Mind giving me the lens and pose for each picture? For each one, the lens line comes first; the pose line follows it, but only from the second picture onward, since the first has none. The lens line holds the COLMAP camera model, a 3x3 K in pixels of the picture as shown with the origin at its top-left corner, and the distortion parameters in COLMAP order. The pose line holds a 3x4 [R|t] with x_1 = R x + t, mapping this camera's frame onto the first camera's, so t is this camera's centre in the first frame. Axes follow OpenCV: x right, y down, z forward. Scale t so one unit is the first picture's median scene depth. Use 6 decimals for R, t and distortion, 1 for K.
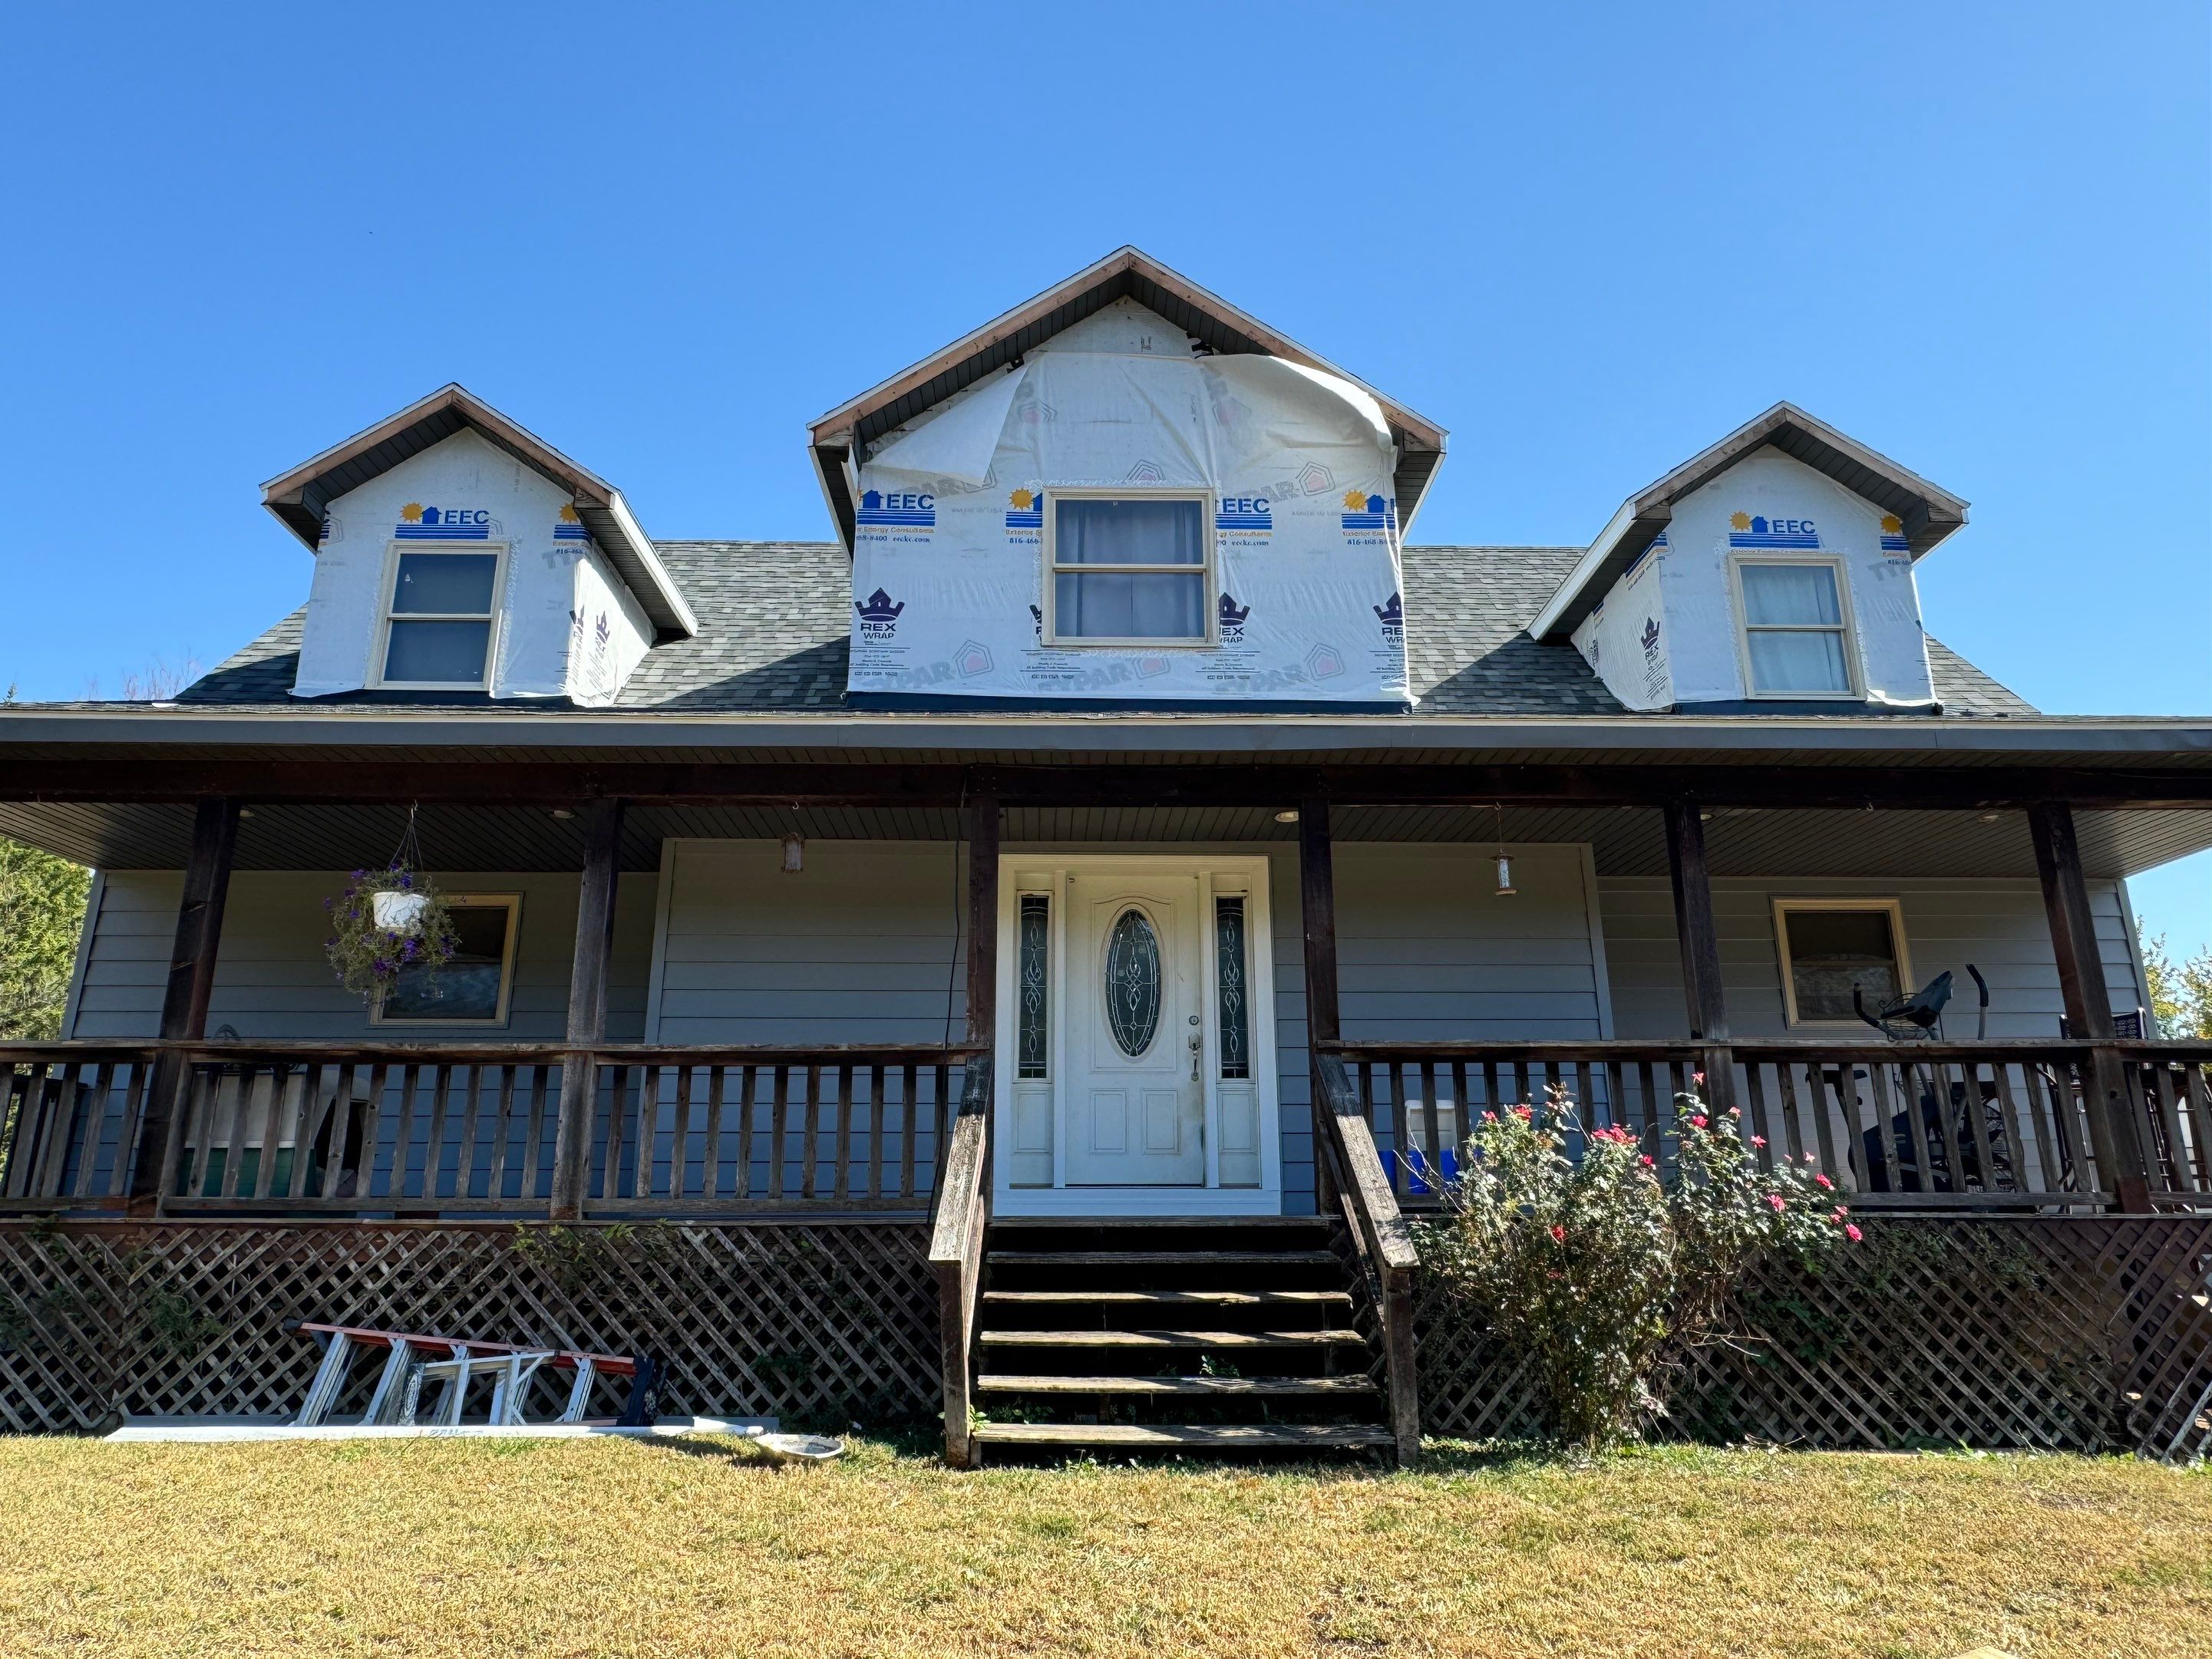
lens RADIAL K [[1435.9, 0, 1113.1], [0, 1435.9, 824.2], [0, 0, 1]] dist [-0.008121, 0.007360]
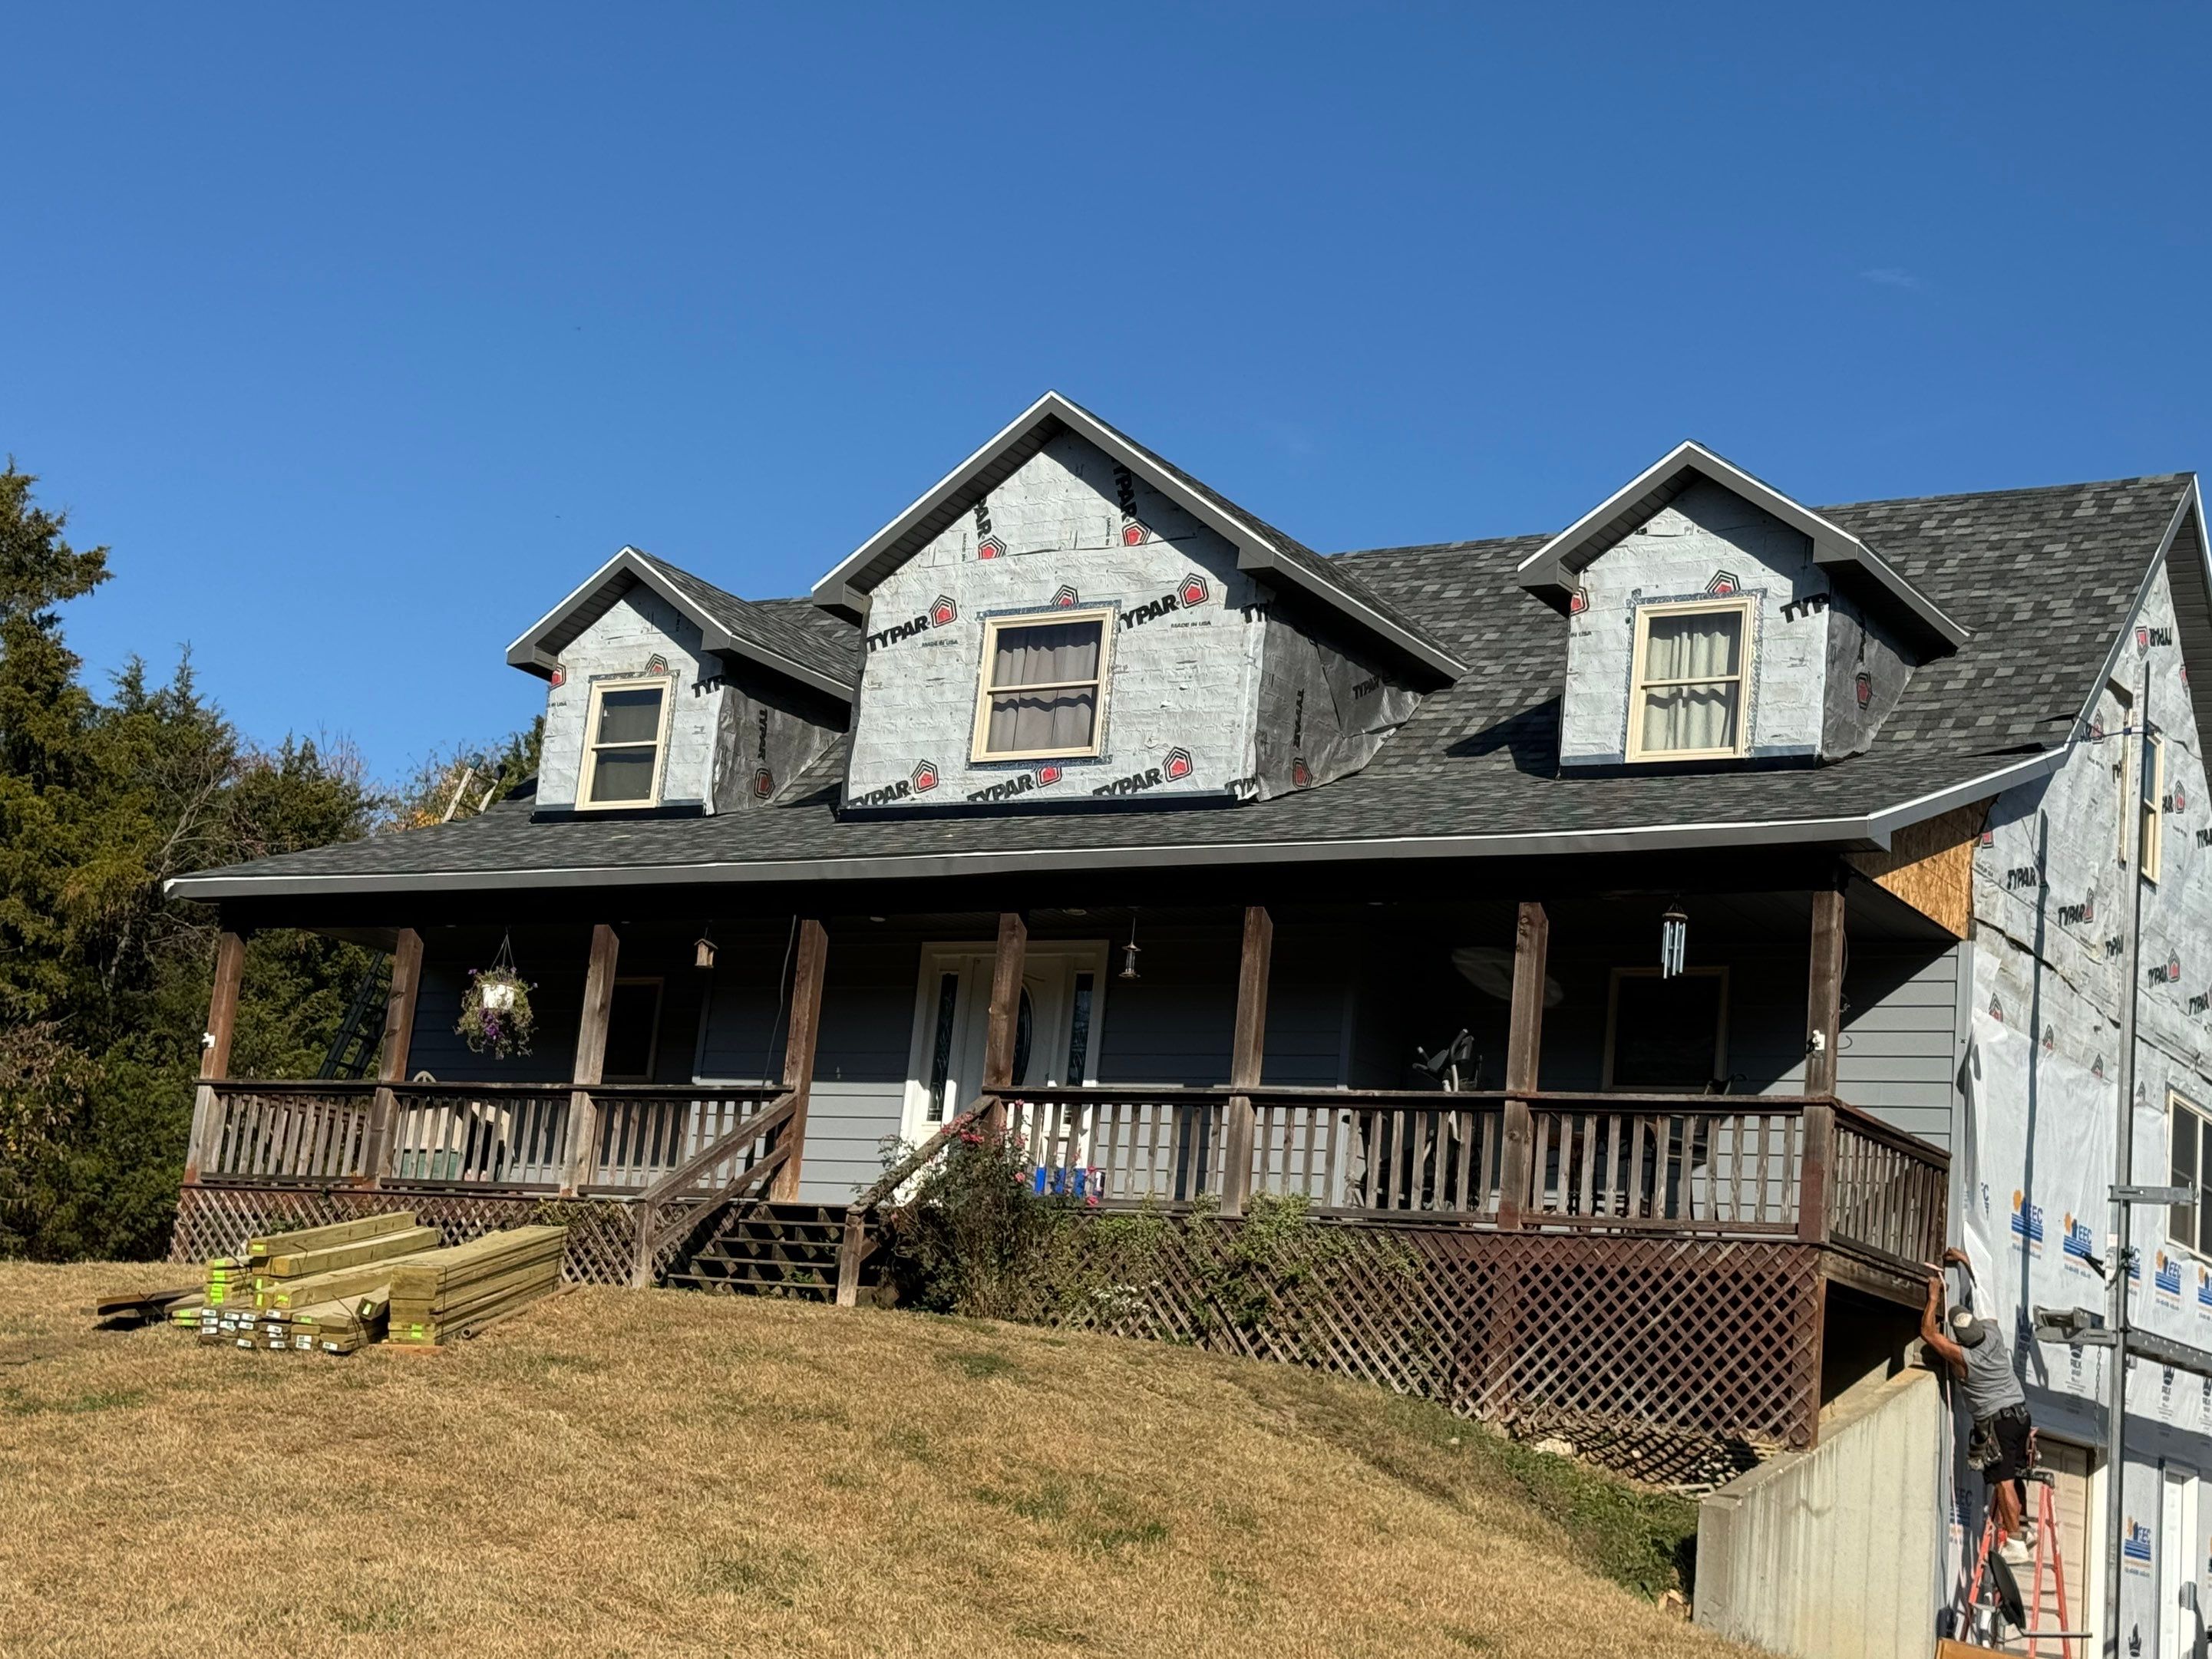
lens RADIAL K [[3317.1, 0, 1112.0], [0, 3317.1, 829.5], [0, 0, 1]] dist [0.104497, 0.017342]
pose [[0.829831, -0.034687, -0.556935, 2.075741], [0.054804, 0.998307, 0.019482, -0.153711], [0.555317, -0.046689, 0.830327, -1.602772]]
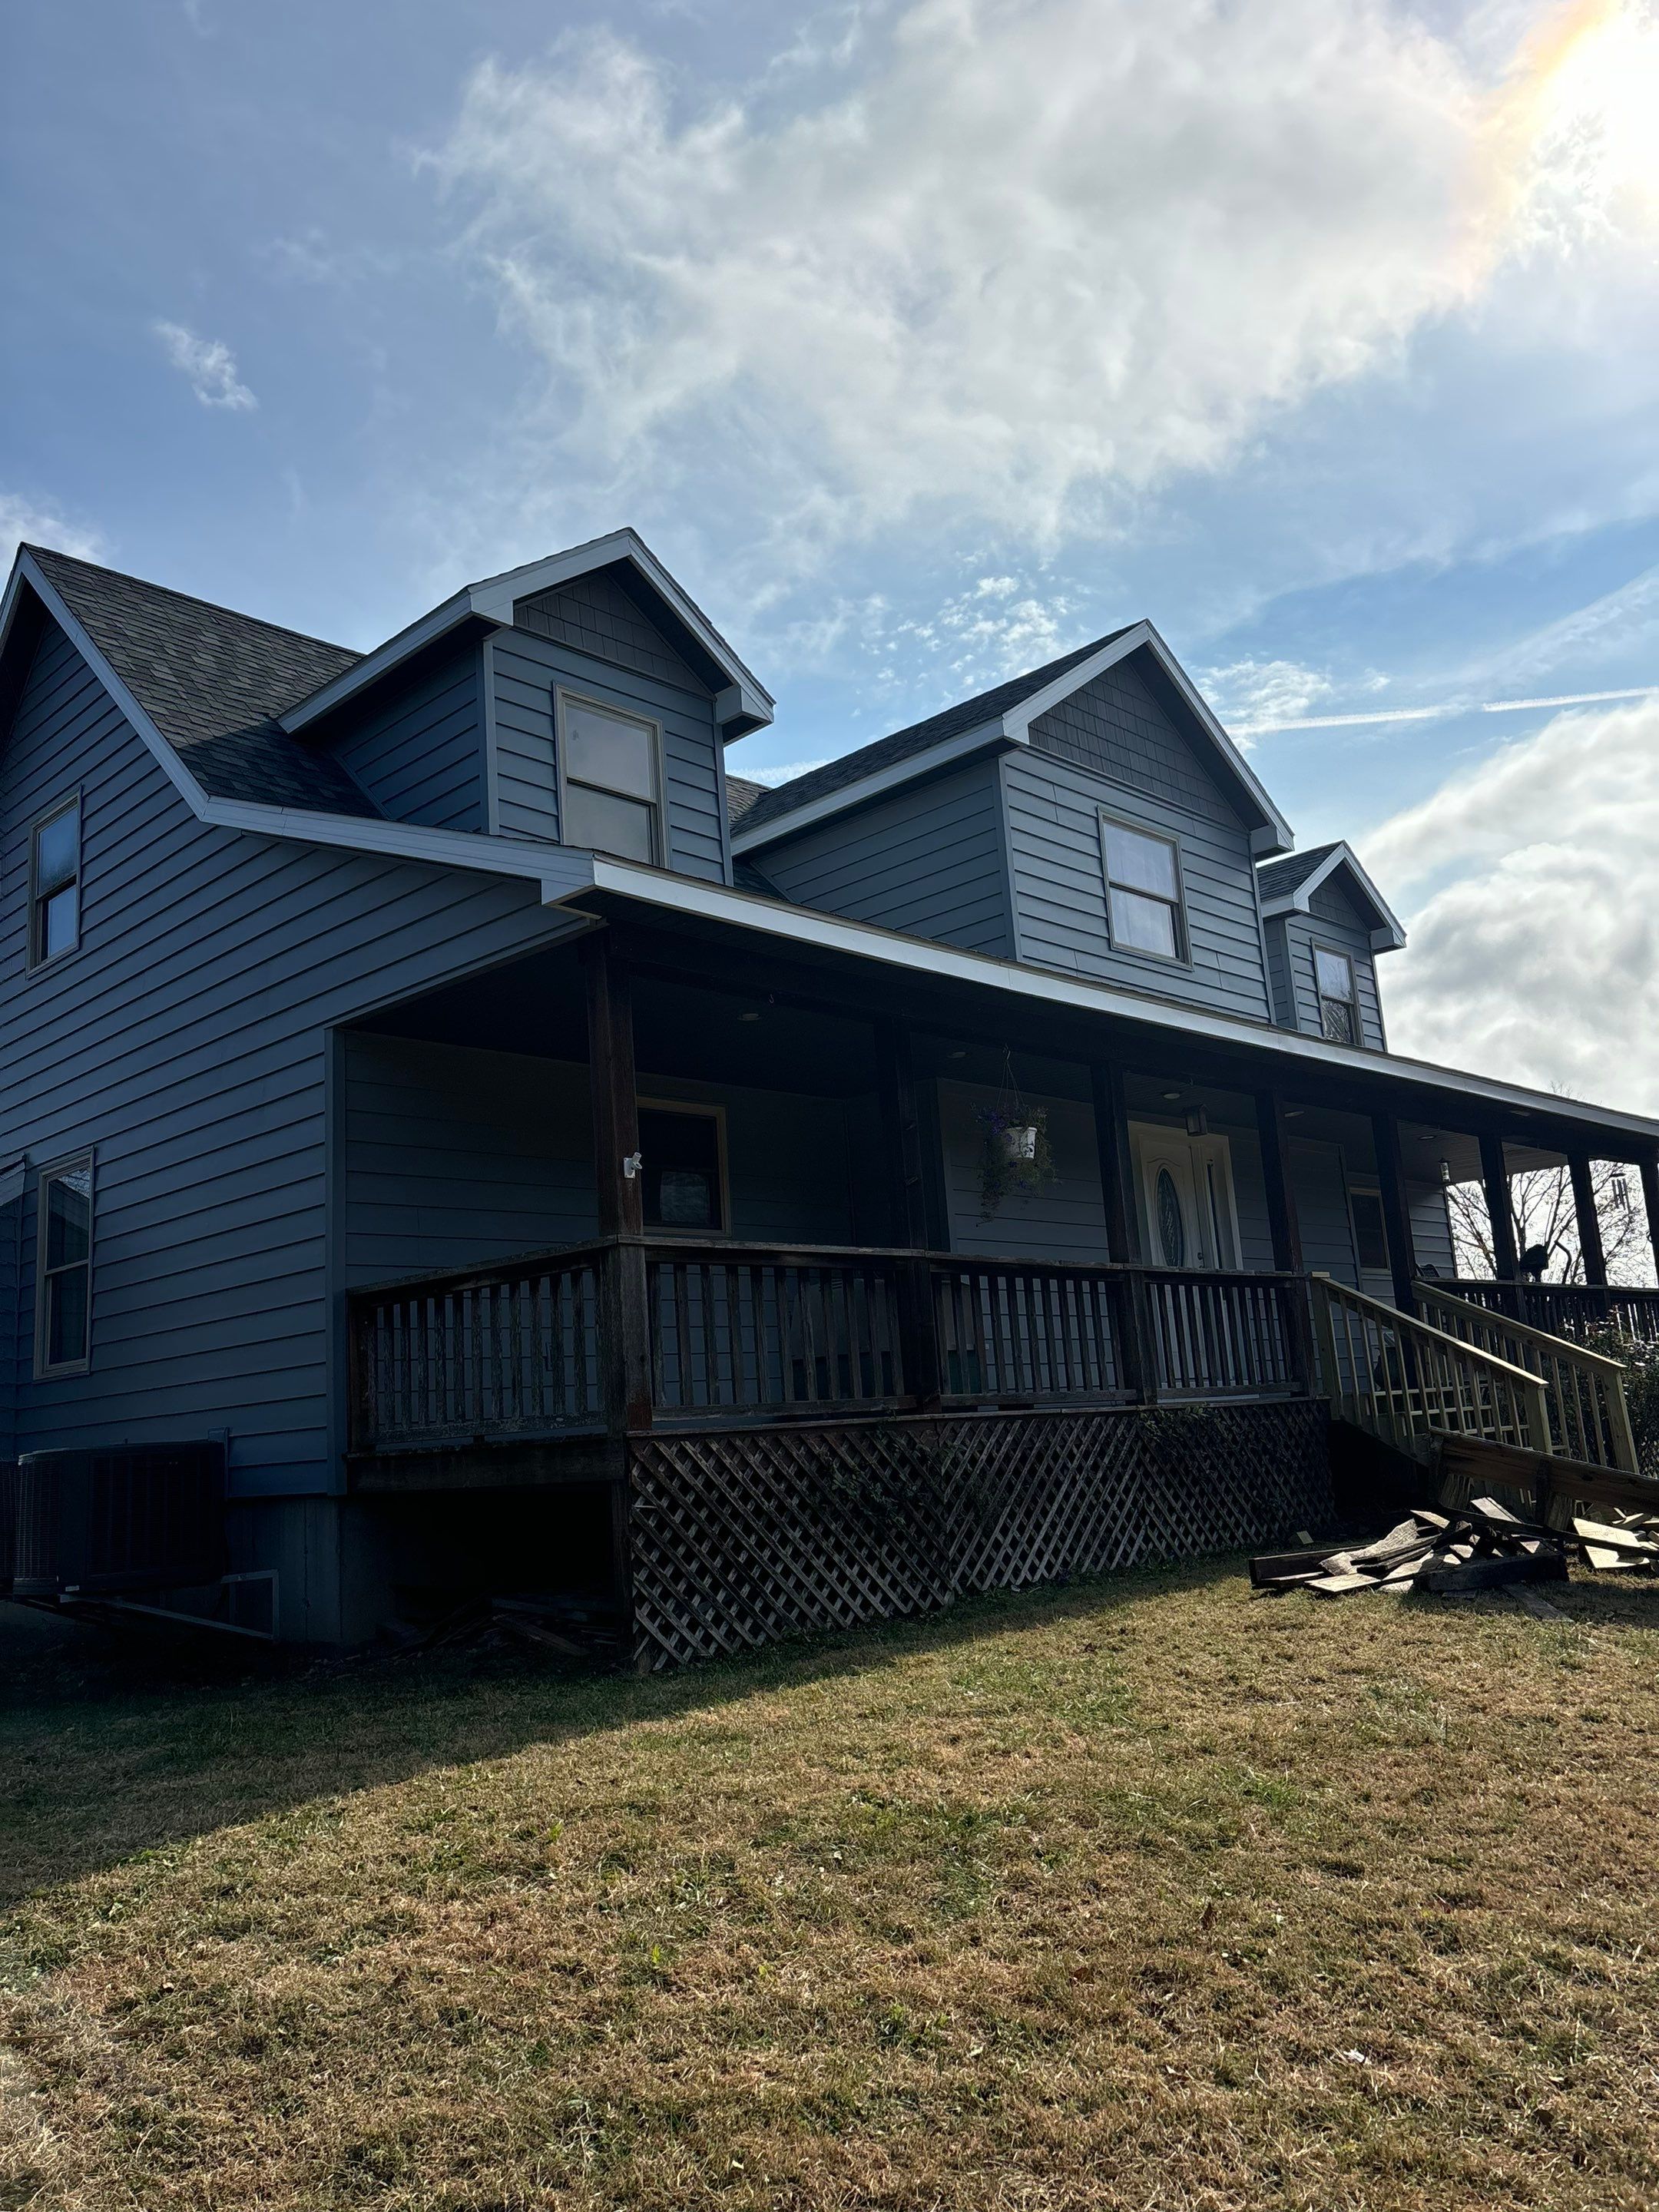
lens RADIAL K [[1623.7, 0, 835.0], [0, 1623.7, 1138.5], [0, 0, 1]] dist [0.037967, -0.005170]
pose [[0.711066, 0.081935, 0.698335, -1.546696], [-0.130097, 0.991370, 0.016153, 0.061296], [-0.690985, -0.102337, 0.715589, 0.201833]]
